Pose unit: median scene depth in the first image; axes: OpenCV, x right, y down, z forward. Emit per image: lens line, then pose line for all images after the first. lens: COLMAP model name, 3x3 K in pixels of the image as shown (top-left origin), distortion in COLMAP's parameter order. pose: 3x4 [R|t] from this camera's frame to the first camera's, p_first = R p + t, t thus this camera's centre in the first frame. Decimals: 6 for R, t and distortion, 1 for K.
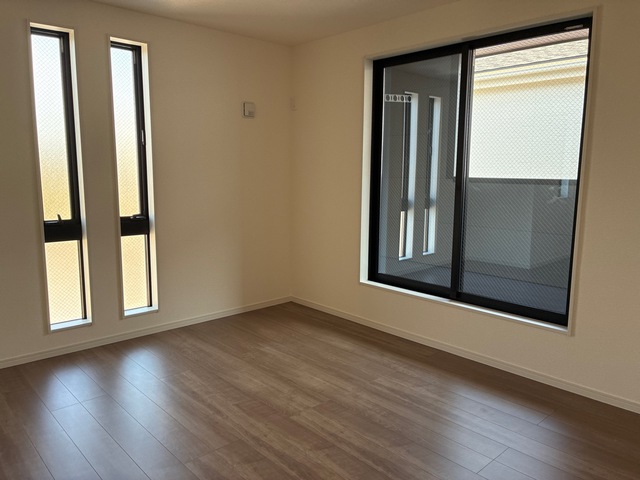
lens RADIAL K [[483.5, 0, 320.0], [0, 483.5, 240.0], [0, 0, 1]] dist [0.003967, -0.000511]
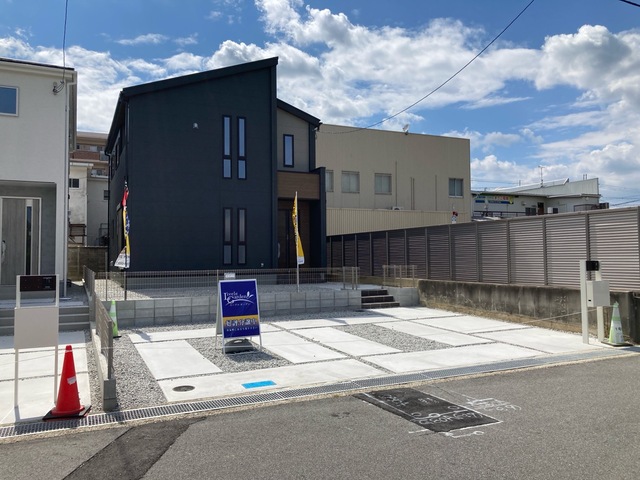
lens RADIAL K [[521.4, 0, 311.9], [0, 521.4, 238.1], [0, 0, 1]] dist [0.040775, -0.051493]
pose [[0.948292, -0.027126, -0.316238, 1.740231], [-0.031302, 0.983492, -0.178226, 1.562886], [0.315852, 0.178909, 0.931788, -3.171242]]
